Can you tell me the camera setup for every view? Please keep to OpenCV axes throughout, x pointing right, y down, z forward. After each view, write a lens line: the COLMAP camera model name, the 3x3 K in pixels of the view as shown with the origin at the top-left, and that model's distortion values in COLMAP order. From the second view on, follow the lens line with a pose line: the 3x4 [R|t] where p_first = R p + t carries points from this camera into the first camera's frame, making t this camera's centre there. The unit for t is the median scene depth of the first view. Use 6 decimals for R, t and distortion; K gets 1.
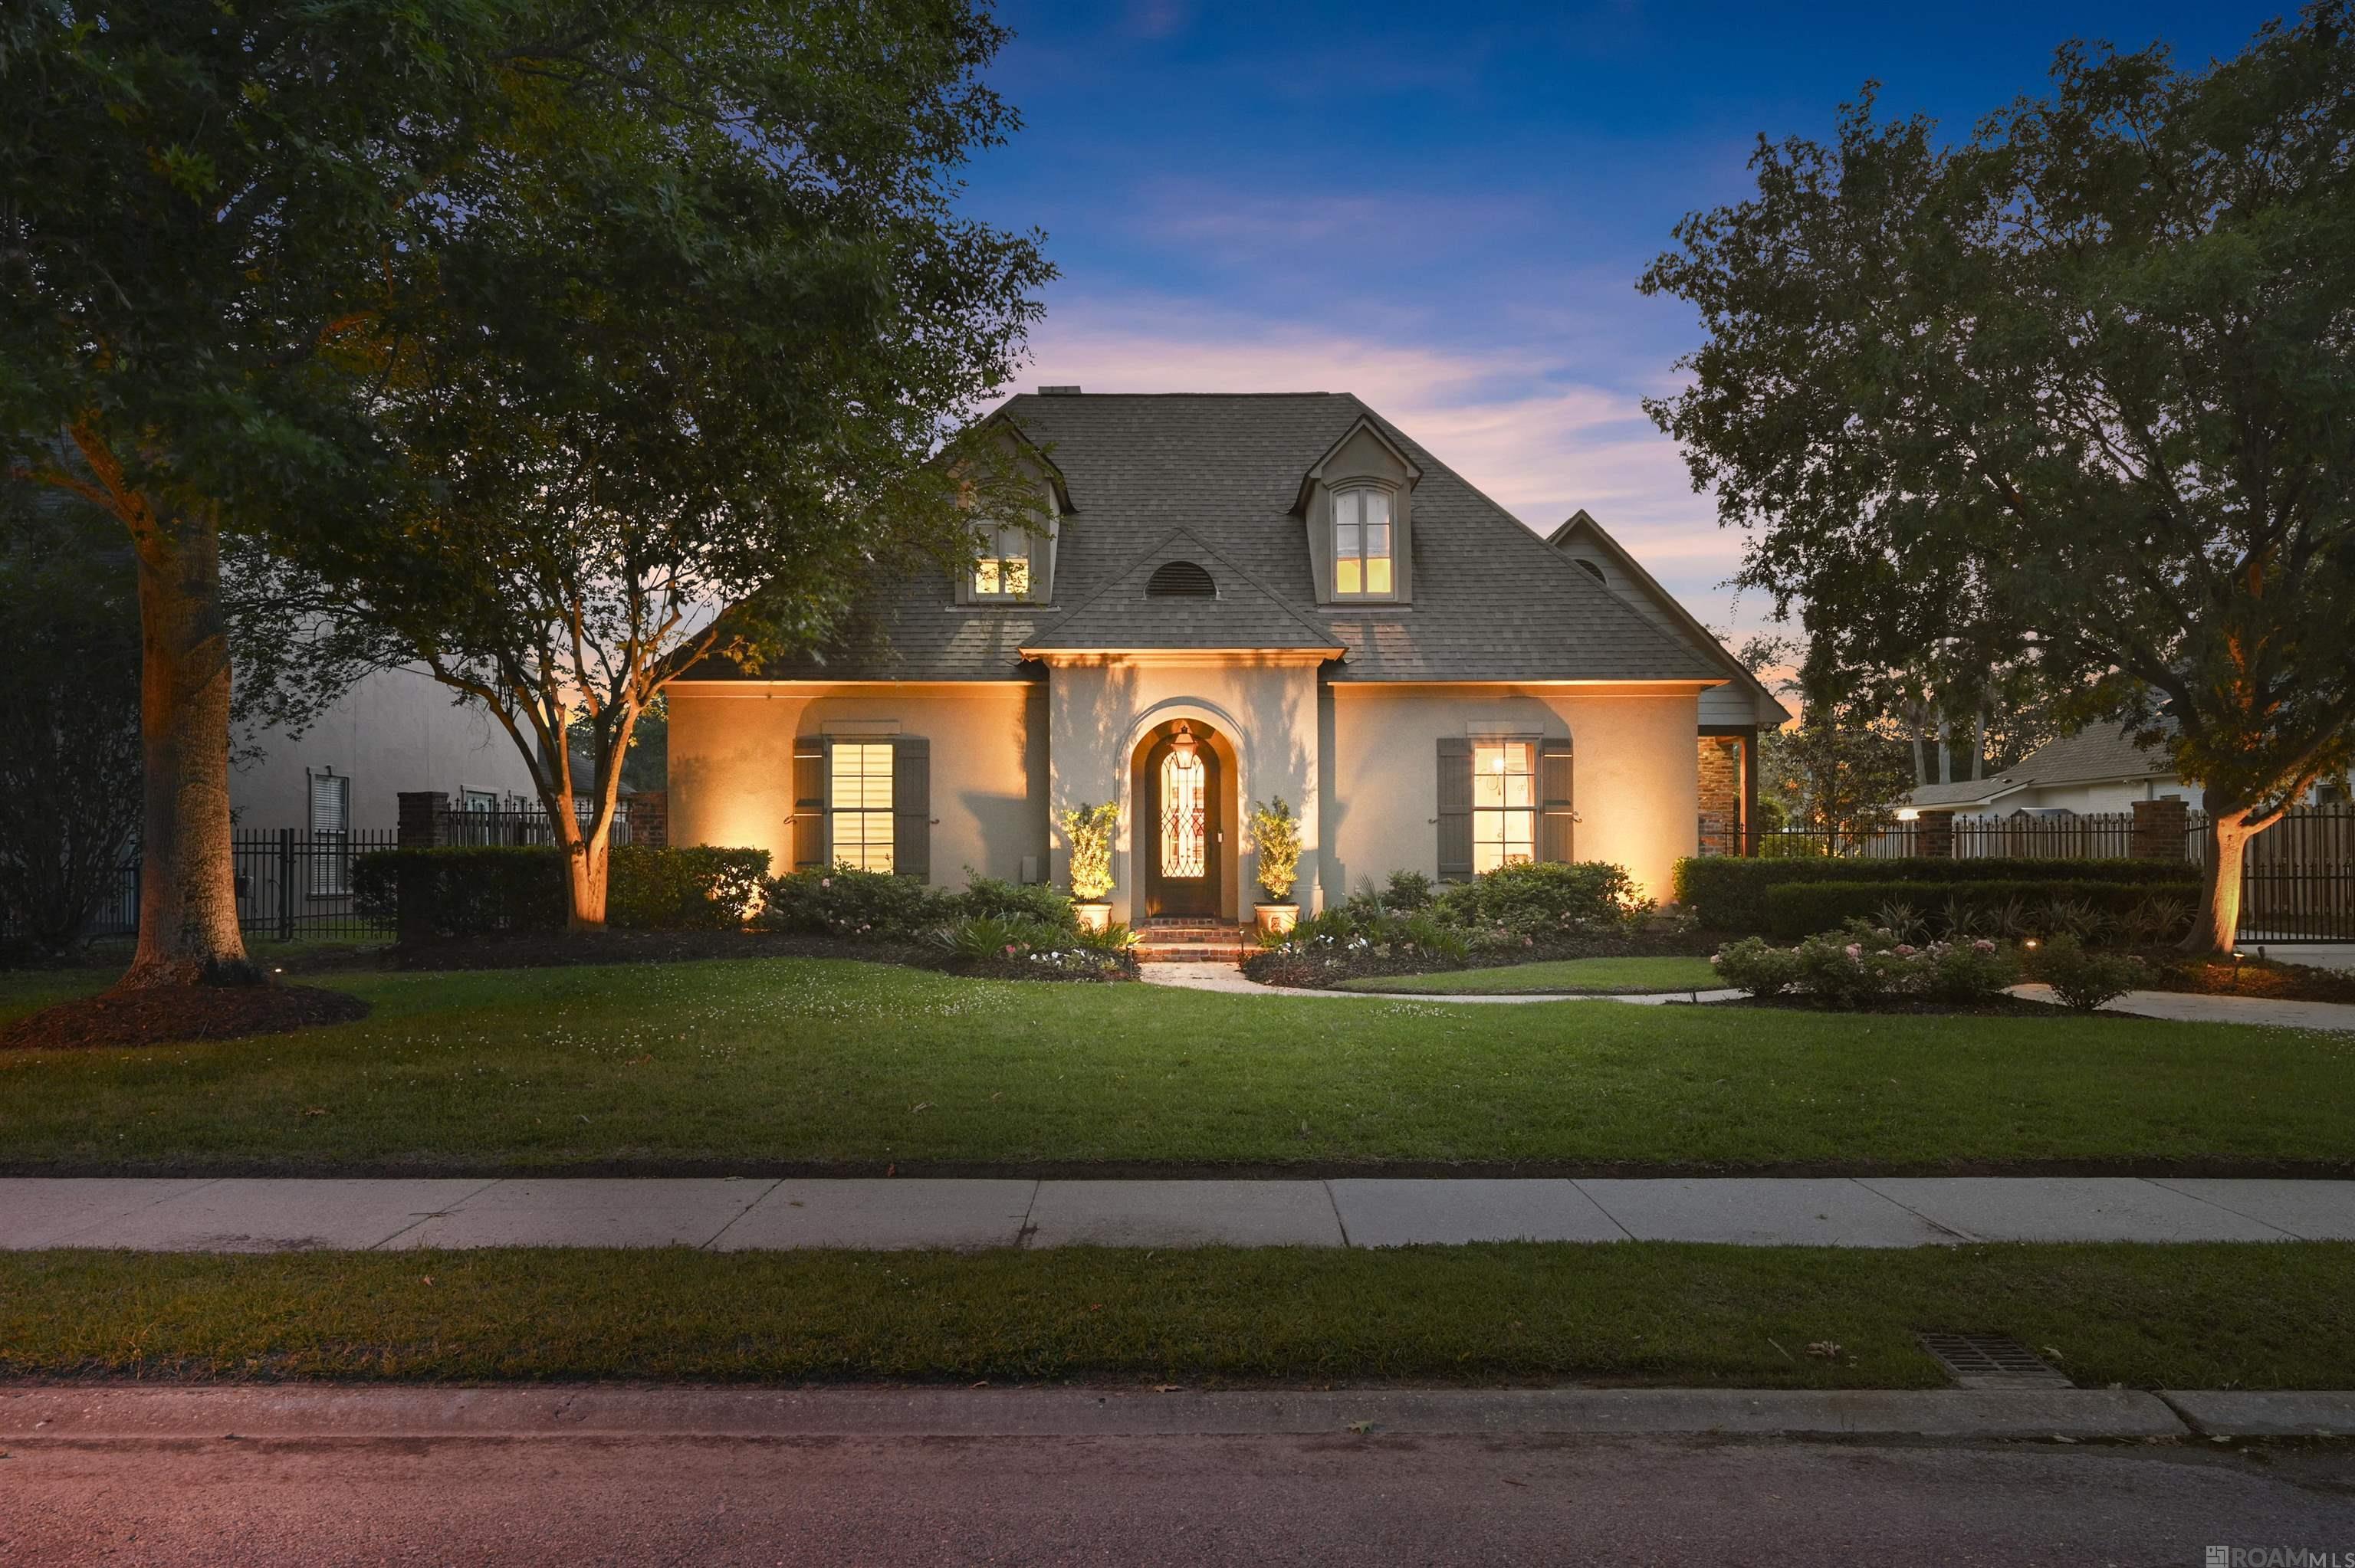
lens RADIAL K [[1390.2, 0, 1173.8], [0, 1390.2, 846.2], [0, 0, 1]] dist [-0.028821, -0.000360]
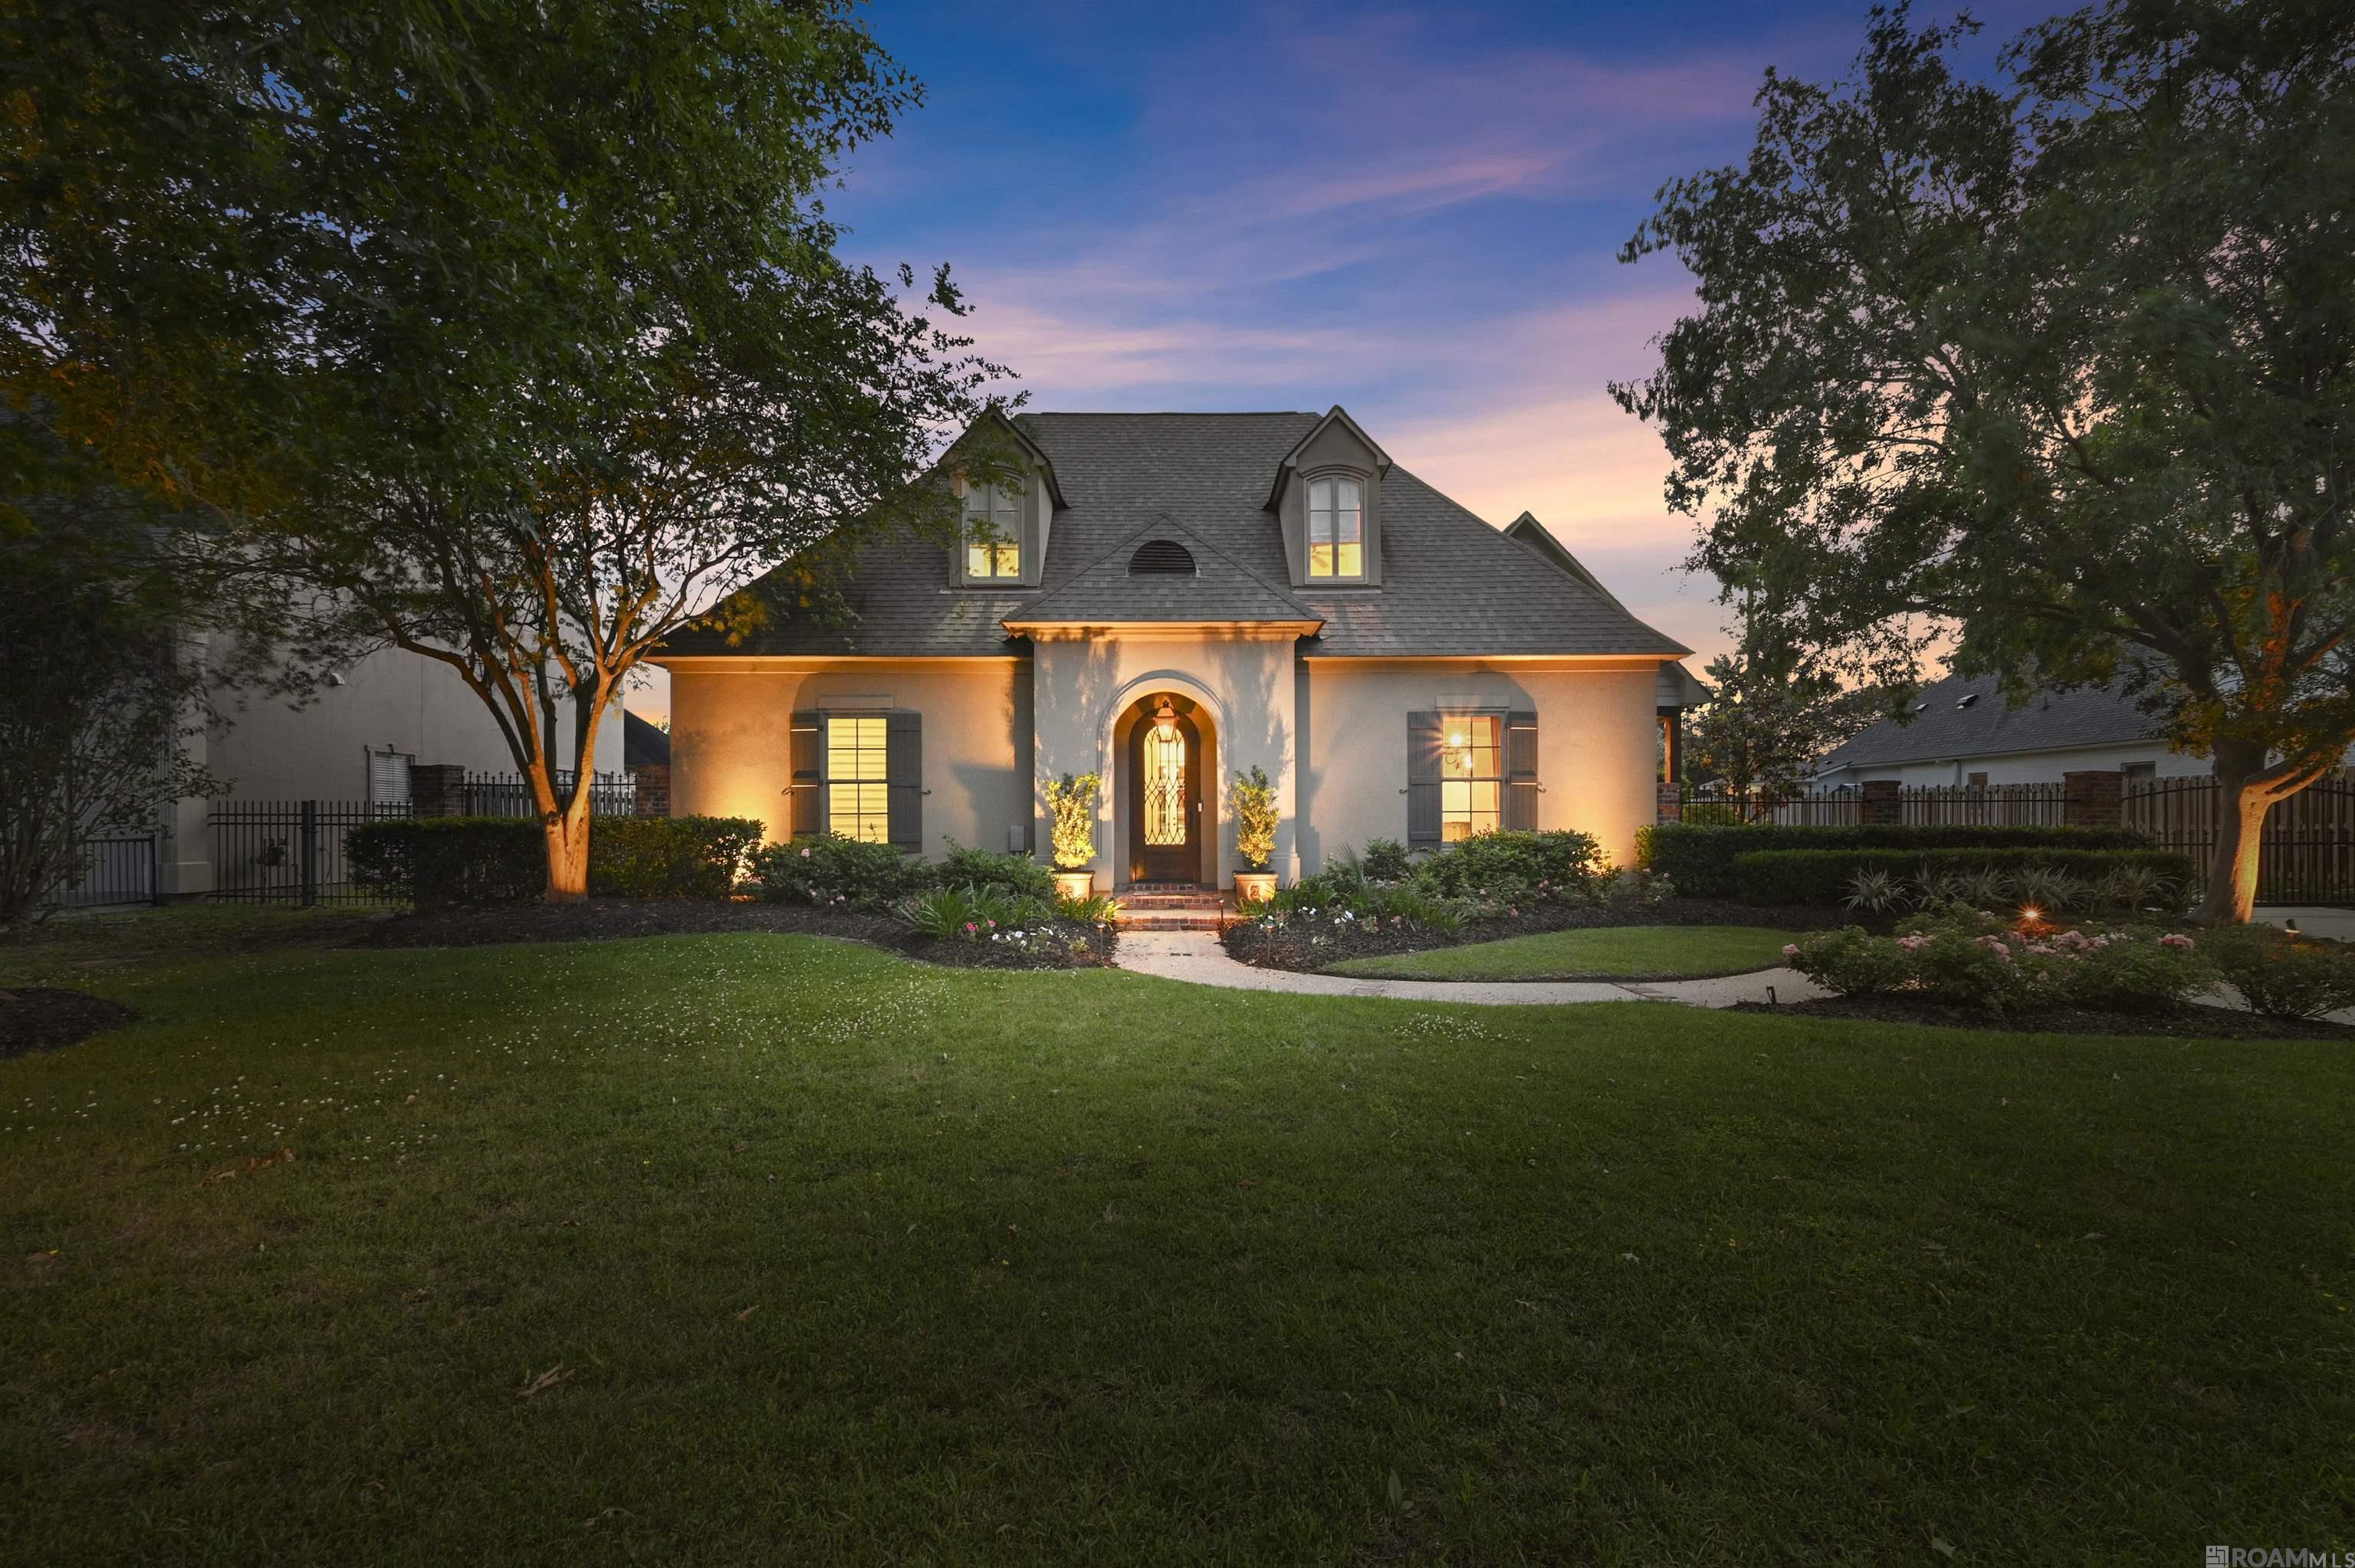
lens RADIAL K [[980.5, 0, 1174.5], [0, 980.5, 851.3], [0, 0, 1]] dist [0.000086, 0.000056]
pose [[0.999983, -0.001802, 0.005625, 0.010243], [0.001600, 0.999361, 0.035701, 0.000487], [-0.005686, -0.035691, 0.999347, 0.271074]]
